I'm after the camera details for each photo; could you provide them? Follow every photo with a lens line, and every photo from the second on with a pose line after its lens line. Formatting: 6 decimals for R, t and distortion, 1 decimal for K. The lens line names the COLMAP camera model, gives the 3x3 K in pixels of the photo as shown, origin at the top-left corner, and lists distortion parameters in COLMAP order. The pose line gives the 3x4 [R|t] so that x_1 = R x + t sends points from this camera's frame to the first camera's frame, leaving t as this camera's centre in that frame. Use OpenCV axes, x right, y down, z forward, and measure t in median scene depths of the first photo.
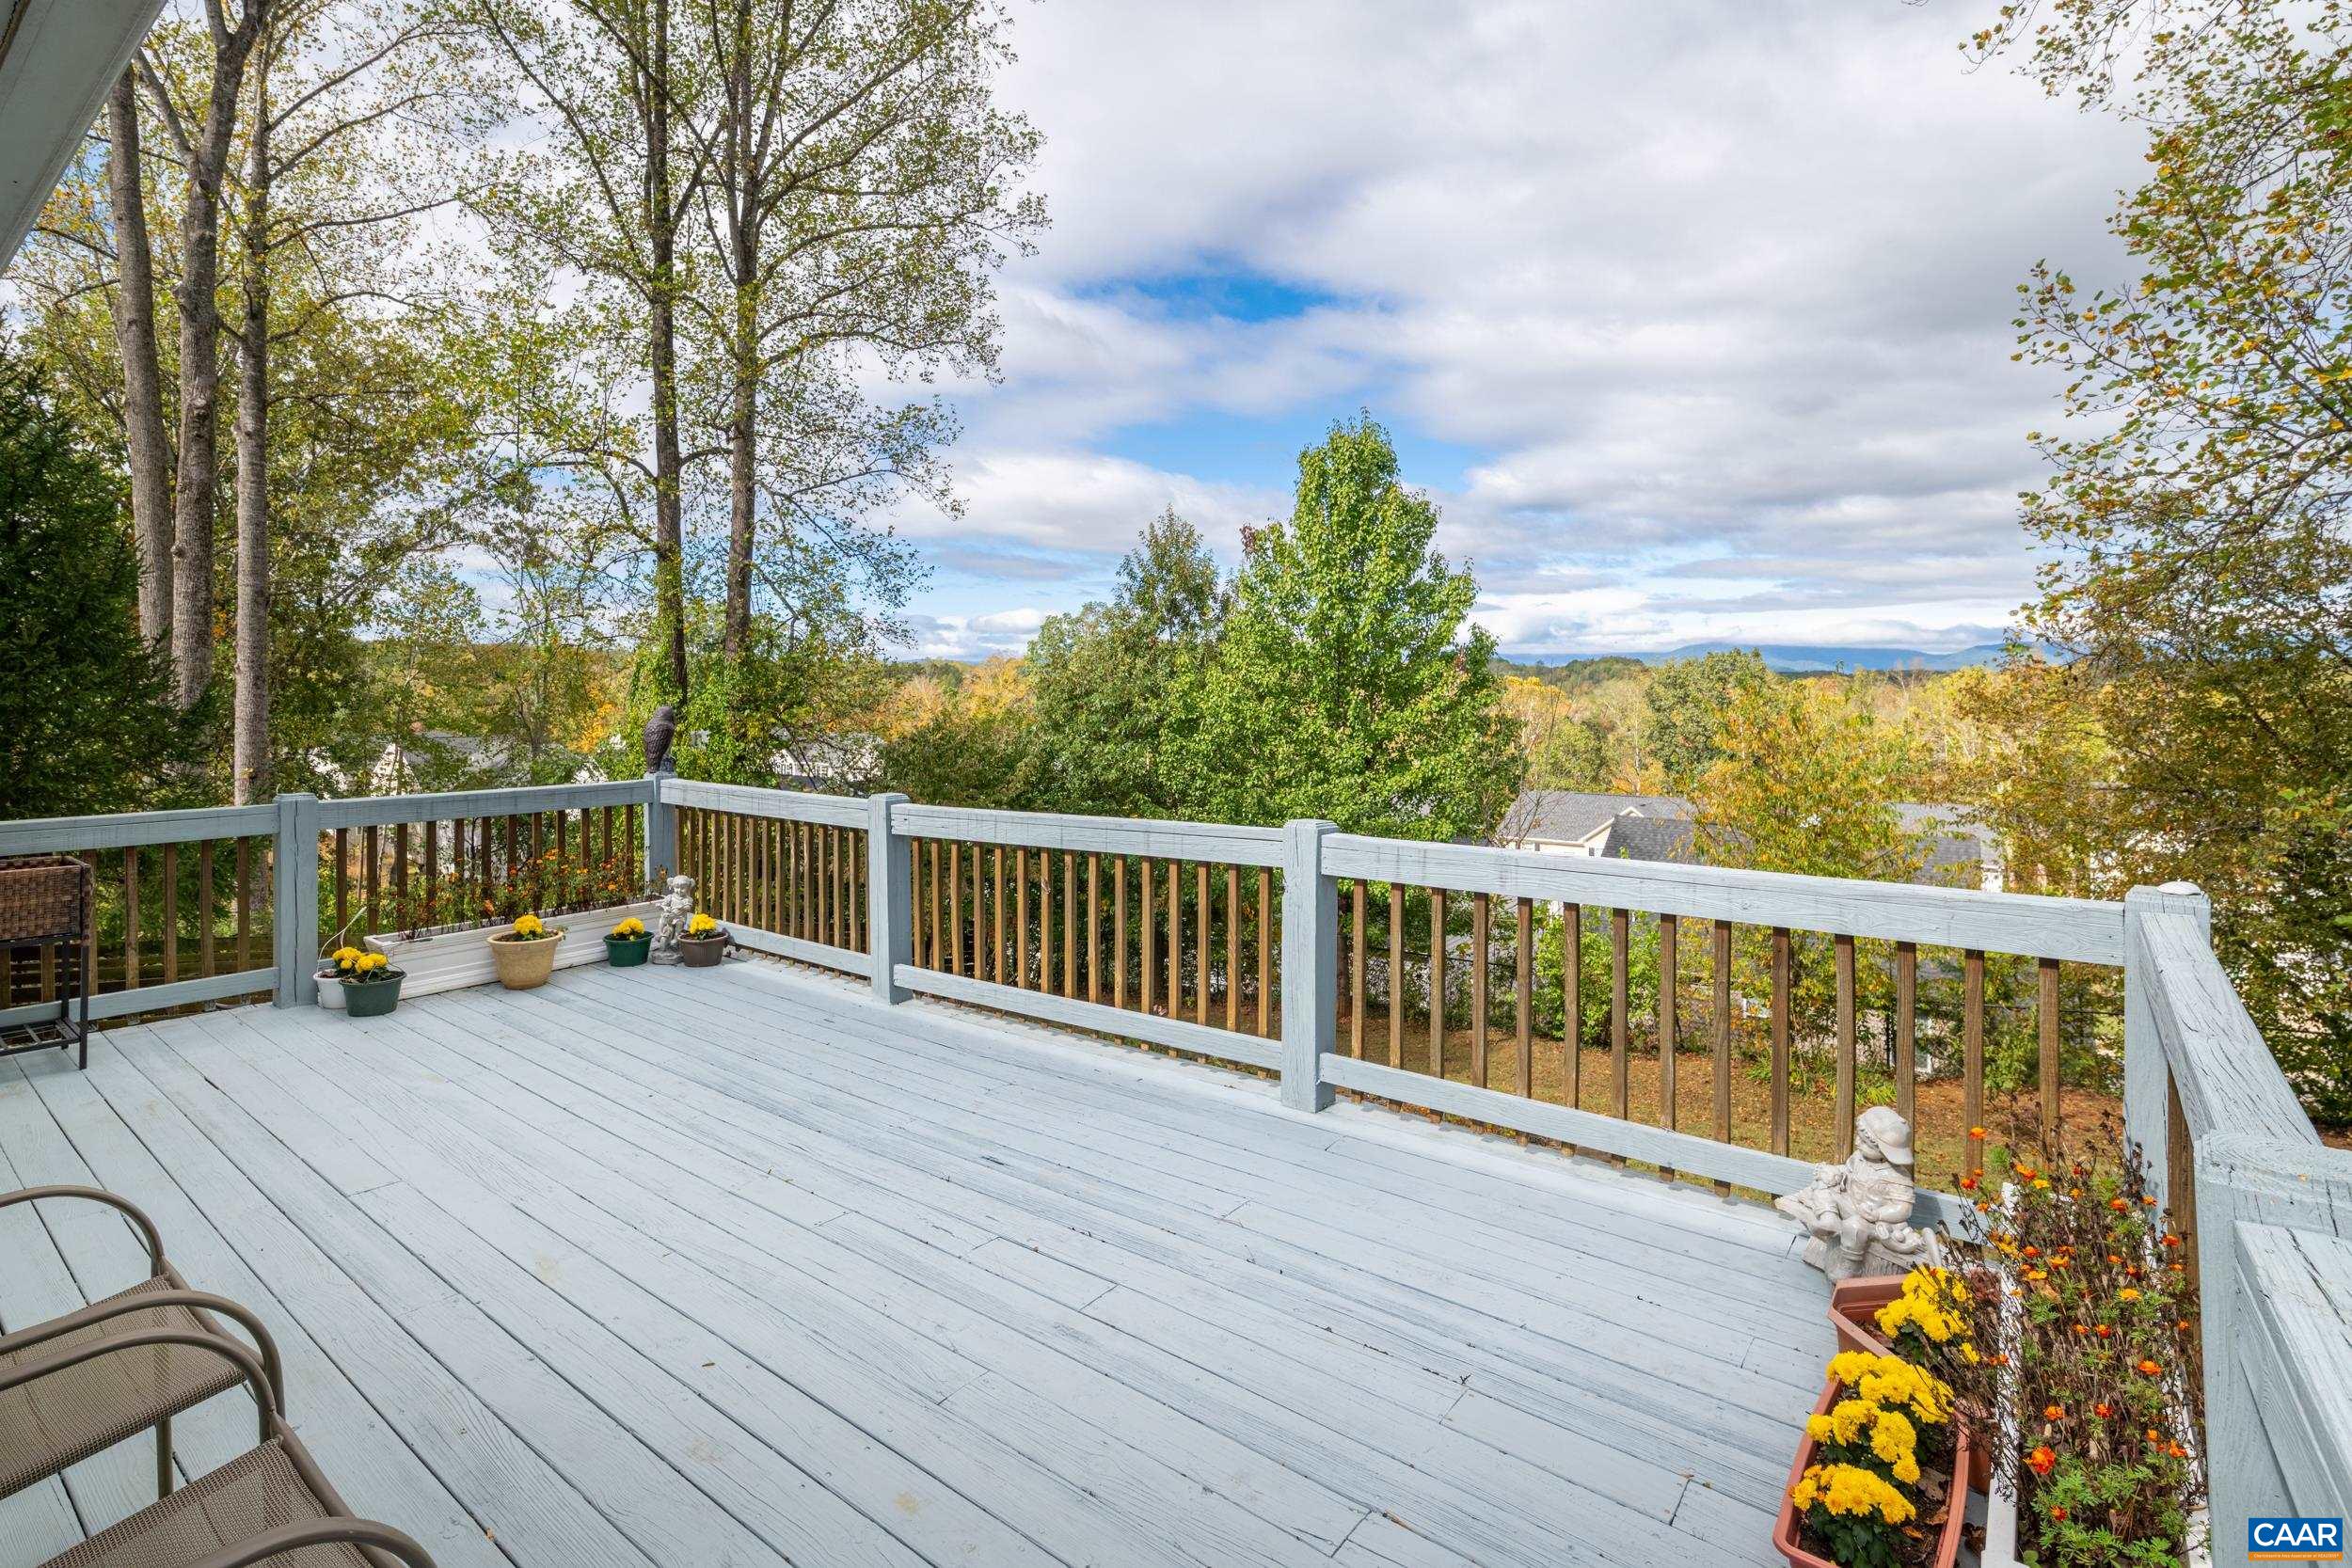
lens RADIAL K [[1083.4, 0, 1165.4], [0, 1083.4, 687.0], [0, 0, 1]] dist [0.001065, 0.000259]
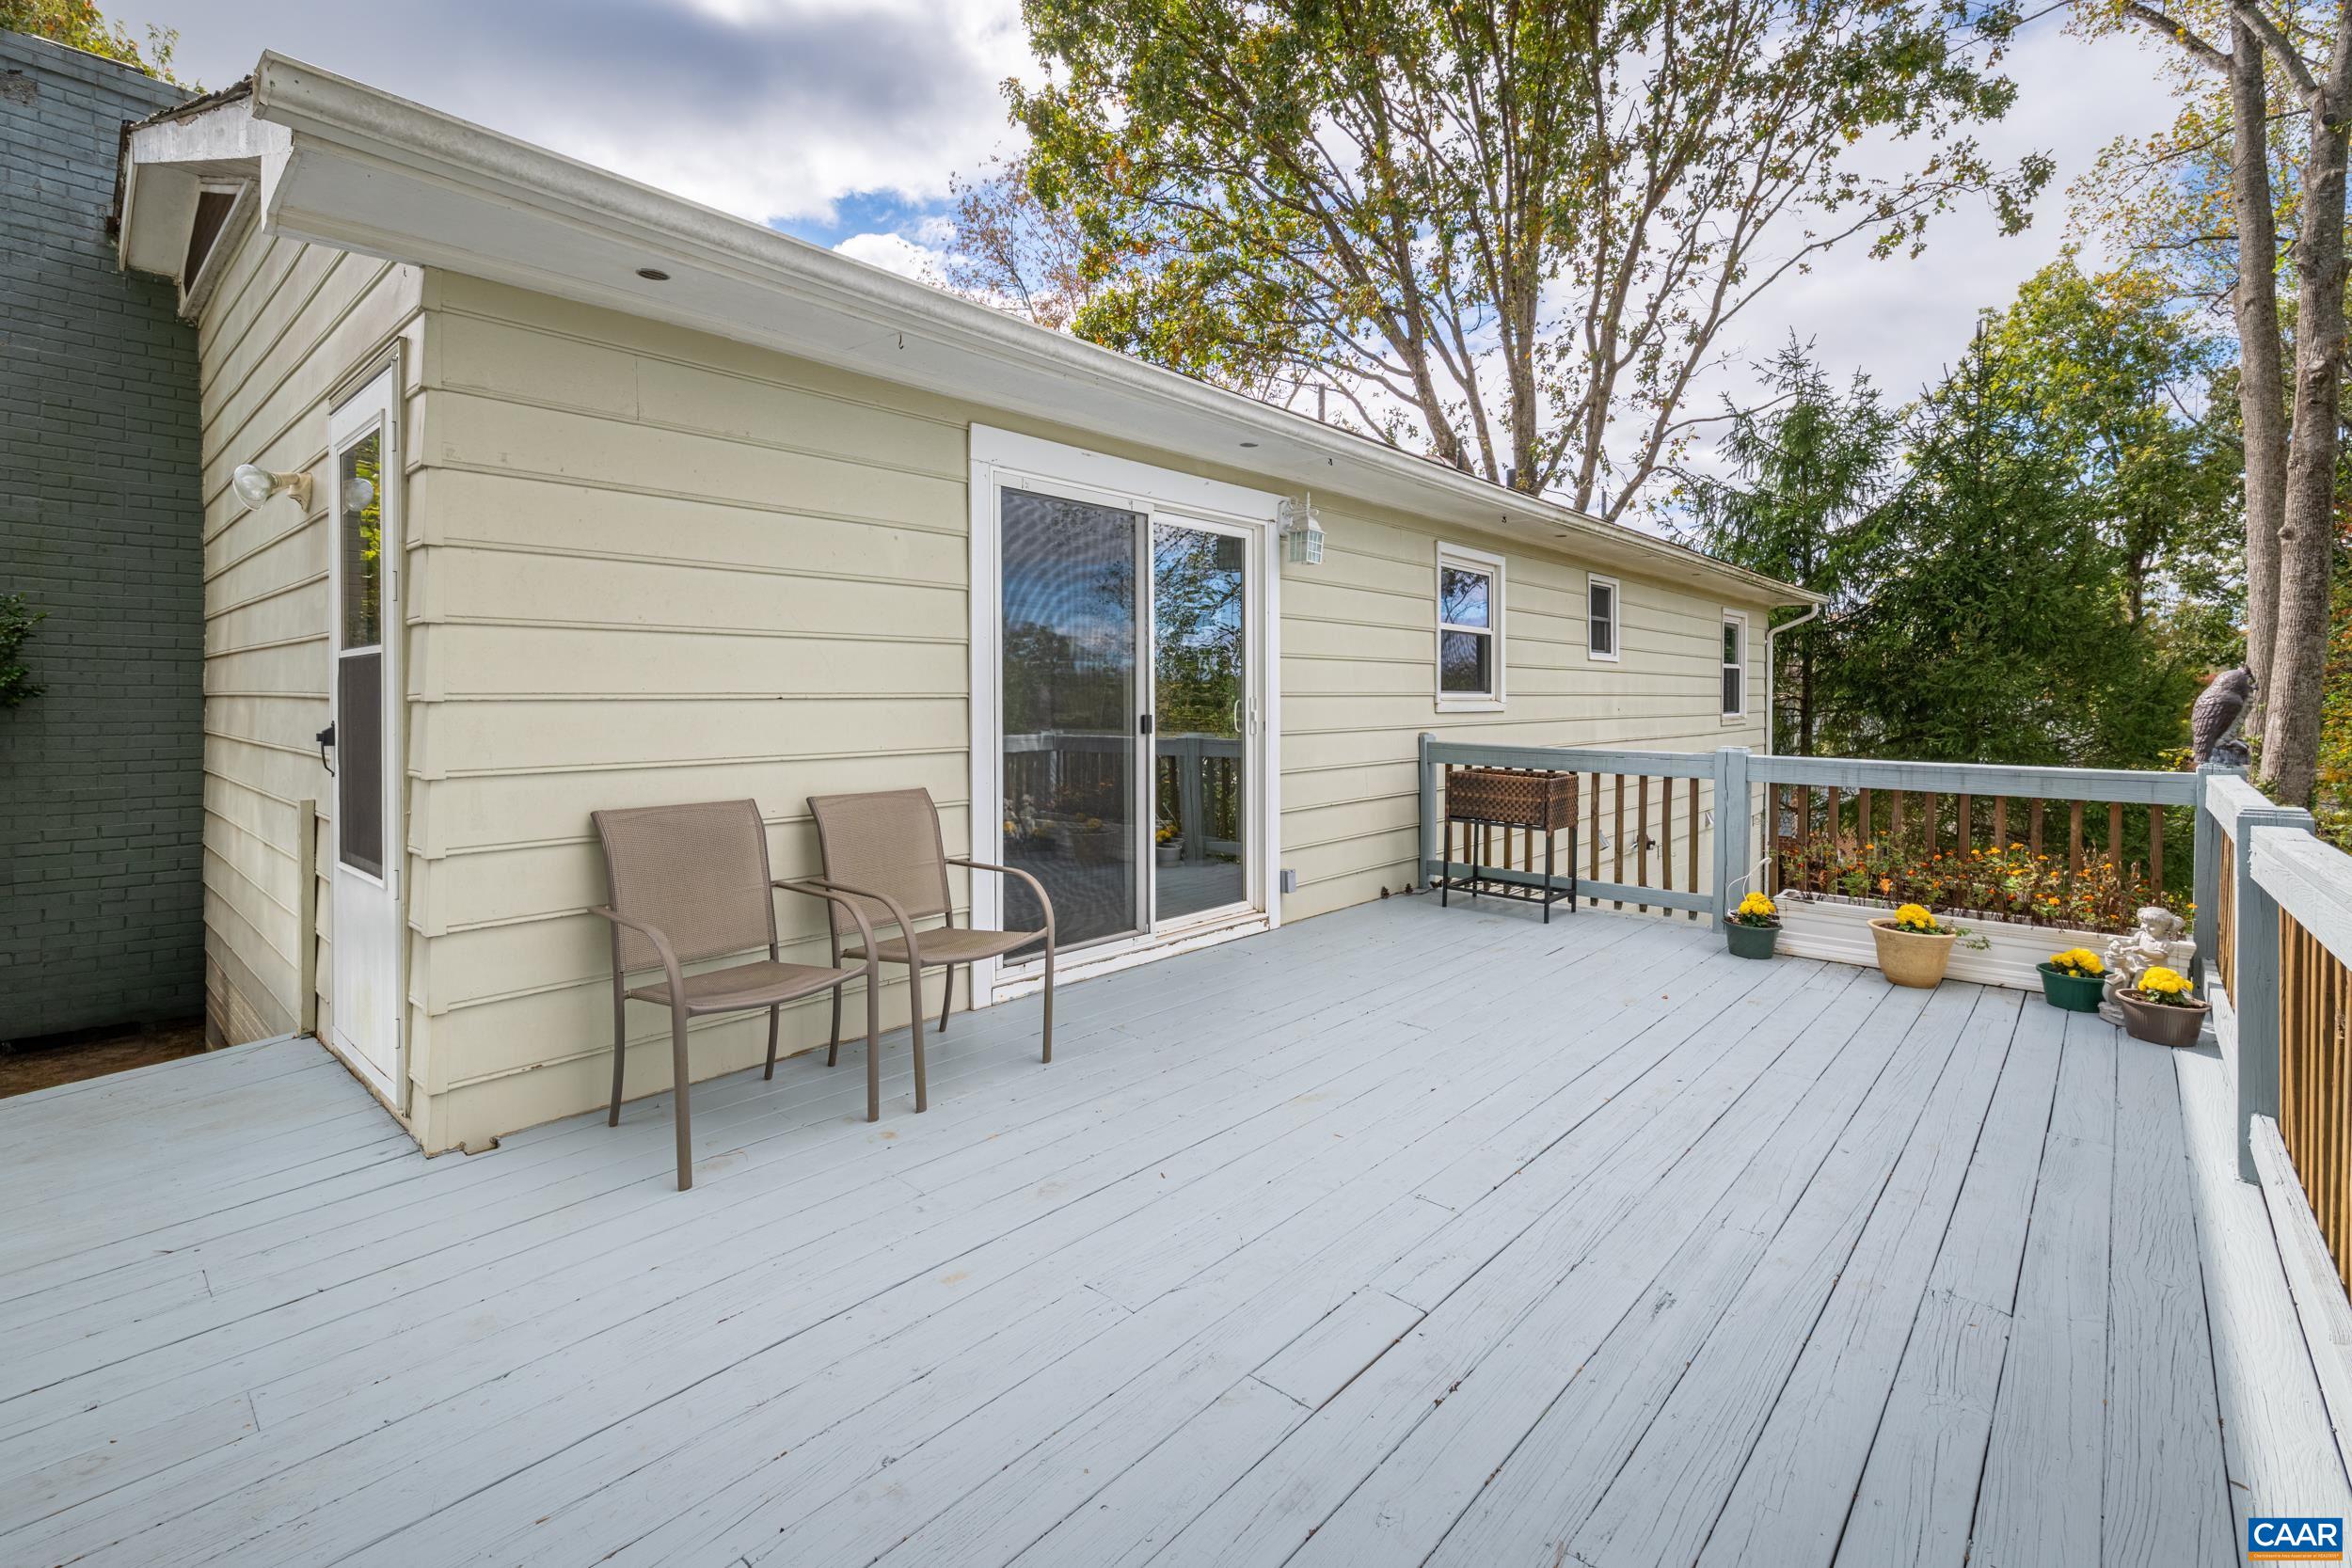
lens RADIAL K [[1083.4, 0, 1165.4], [0, 1083.4, 687.0], [0, 0, 1]] dist [0.001065, 0.000259]
pose [[-0.069914, -0.001213, -0.997552, 0.328898], [-0.002218, 0.999997, -0.001060, 0.038503], [0.997551, 0.002138, -0.069917, 0.464308]]
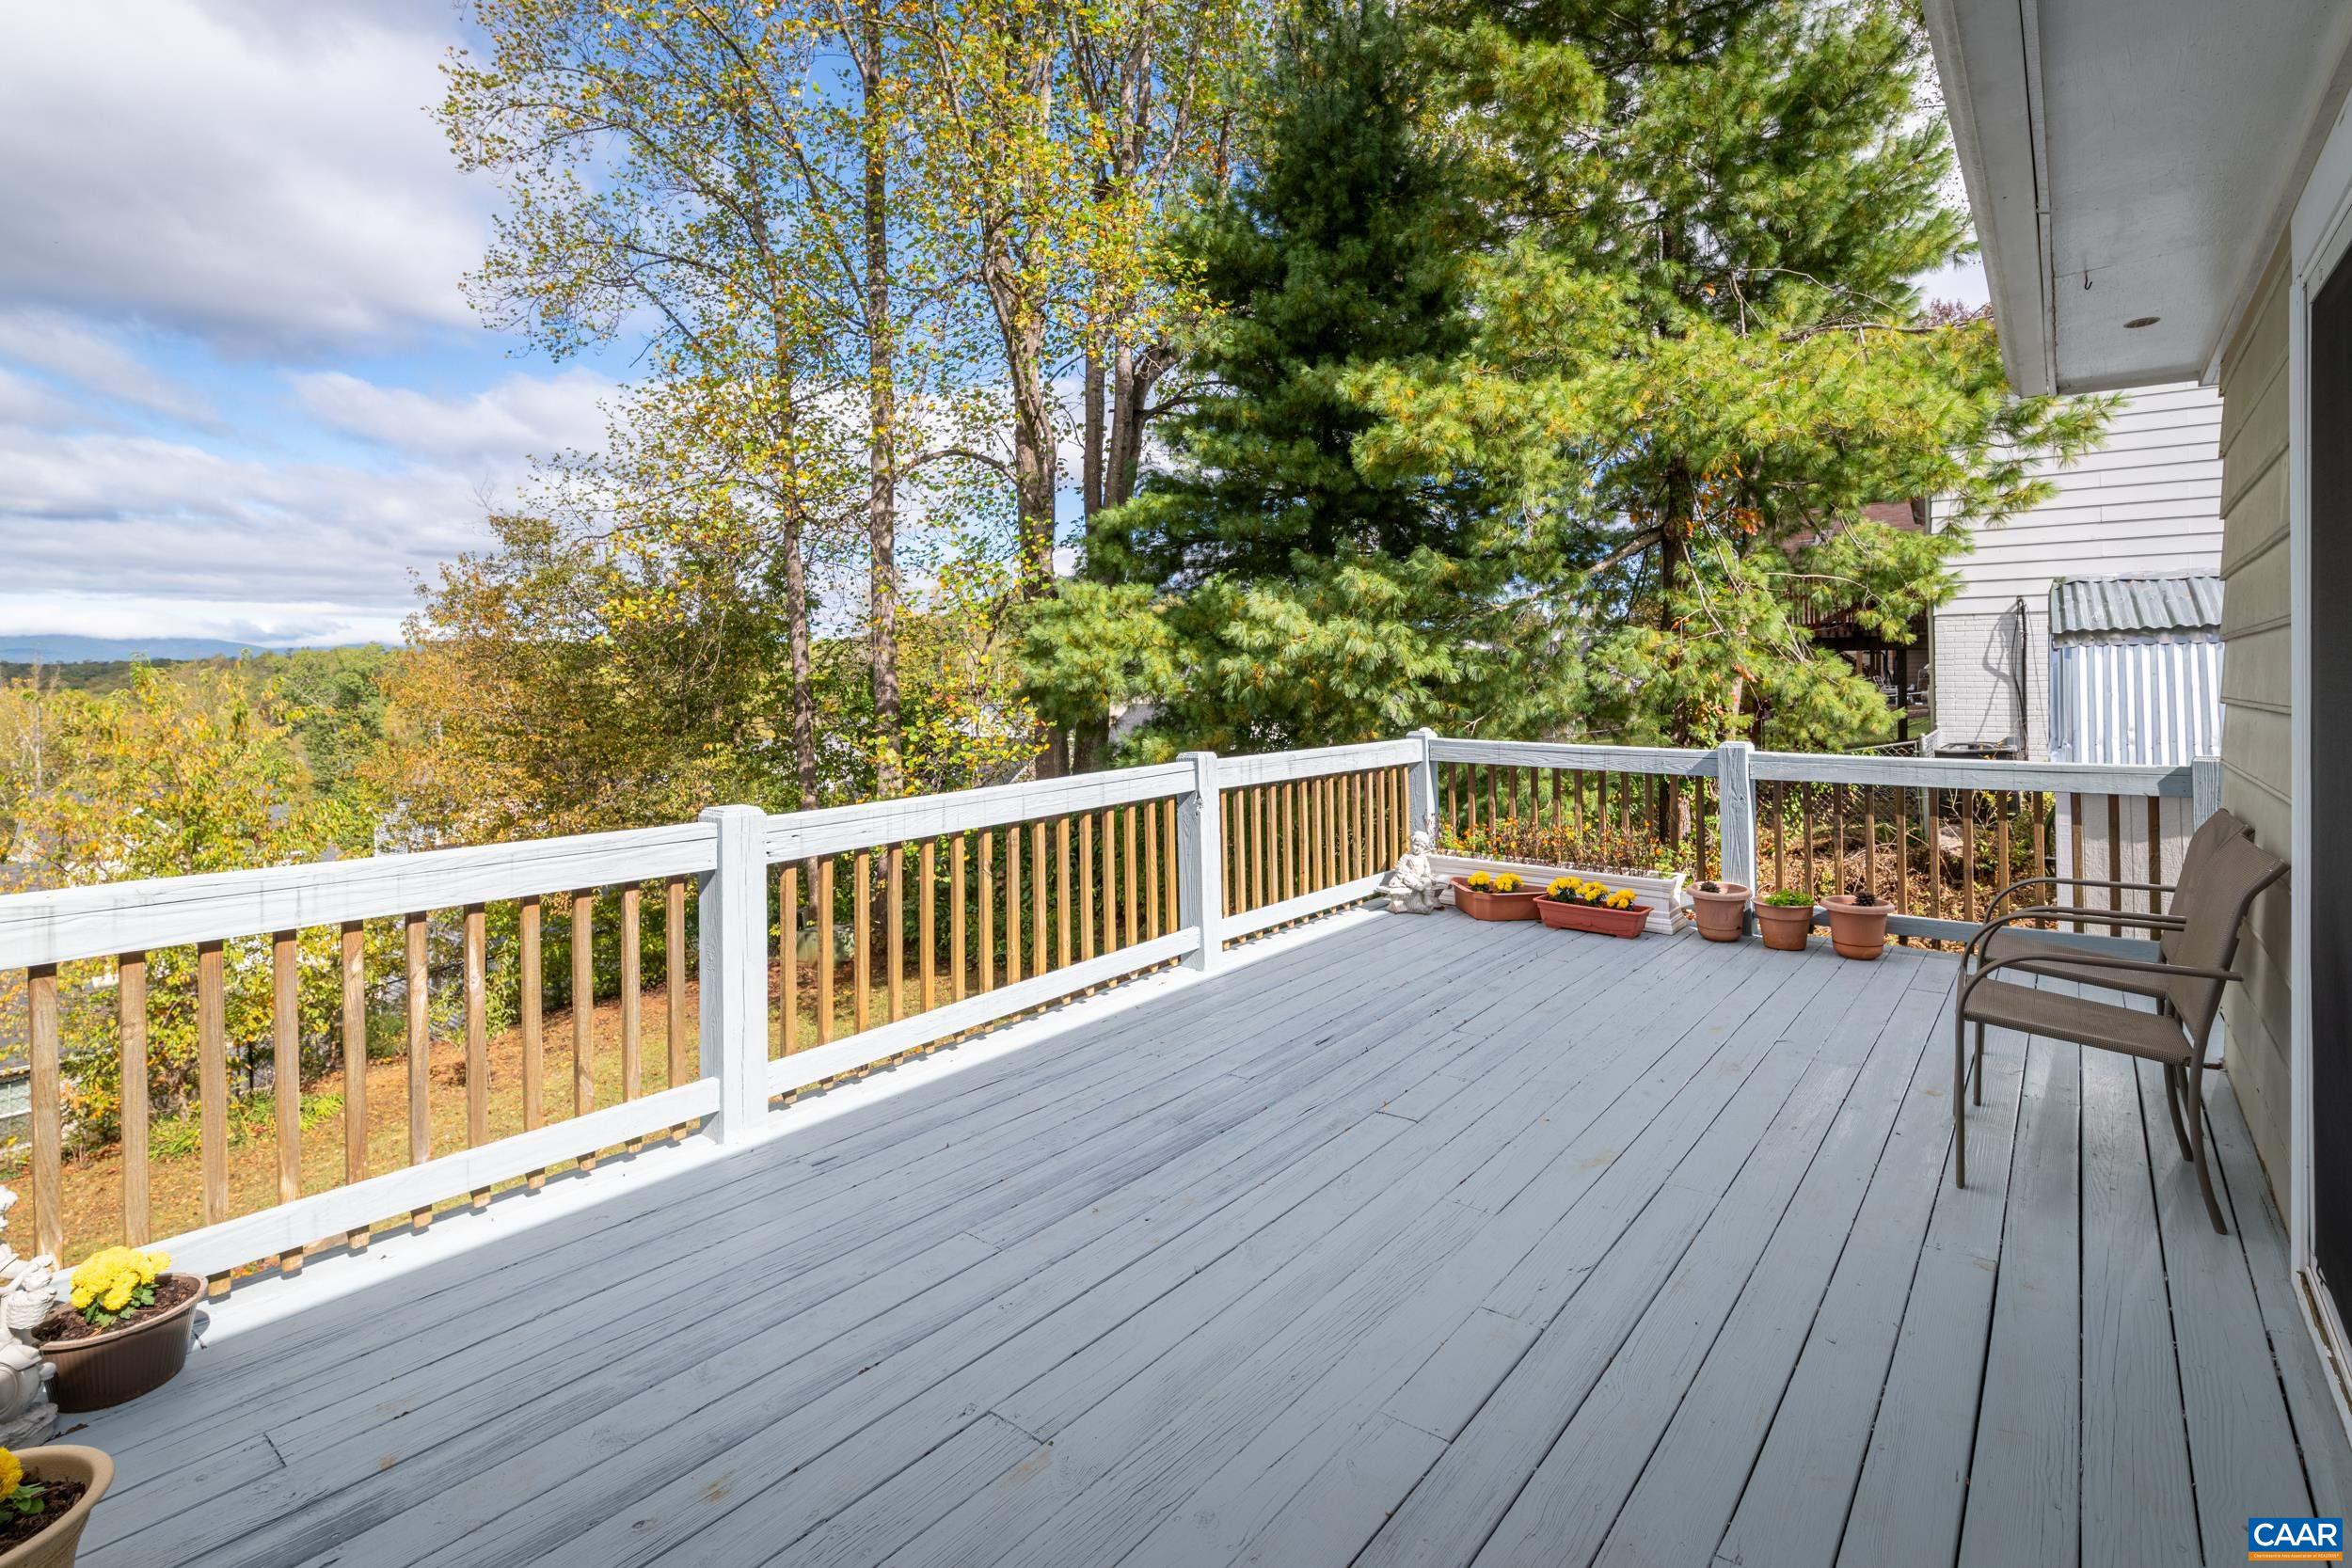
lens RADIAL K [[1083.4, 0, 1165.4], [0, 1083.4, 687.0], [0, 0, 1]] dist [0.001065, 0.000259]
pose [[0.047002, -0.006434, 0.998874, -0.848887], [-0.000011, 0.999979, 0.006442, 0.023032], [-0.998895, -0.000313, 0.047001, 0.696708]]
